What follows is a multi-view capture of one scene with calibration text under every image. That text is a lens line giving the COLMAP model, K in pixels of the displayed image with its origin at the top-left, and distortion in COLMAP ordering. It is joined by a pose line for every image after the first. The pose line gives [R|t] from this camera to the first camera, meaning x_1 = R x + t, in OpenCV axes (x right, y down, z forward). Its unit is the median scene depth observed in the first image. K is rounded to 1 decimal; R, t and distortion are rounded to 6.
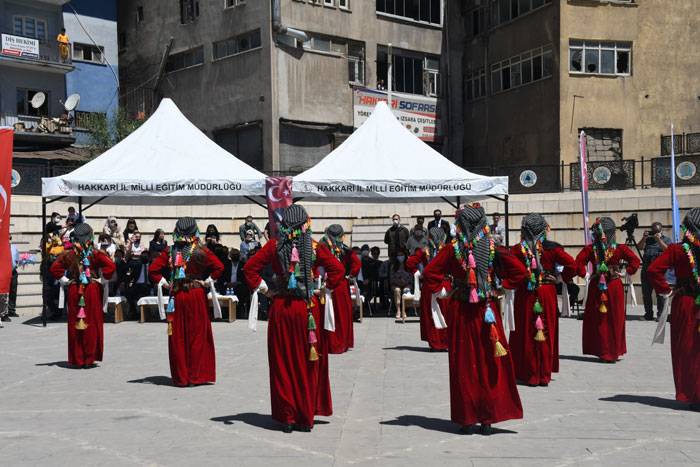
lens RADIAL K [[956.2, 0, 351.0], [0, 956.2, 244.8], [0, 0, 1]] dist [0.127338, 0.934193]
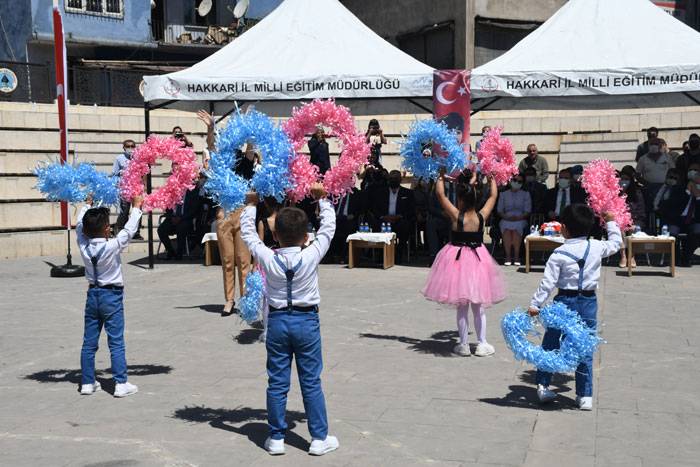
lens RADIAL K [[956.2, 0, 351.0], [0, 956.2, 244.8], [0, 0, 1]] dist [0.127338, 0.934193]
pose [[0.976135, 0.013576, -0.216742, 0.009357], [0.002232, 0.997364, 0.072526, 0.007819], [0.217155, -0.071279, 0.973531, 0.251880]]
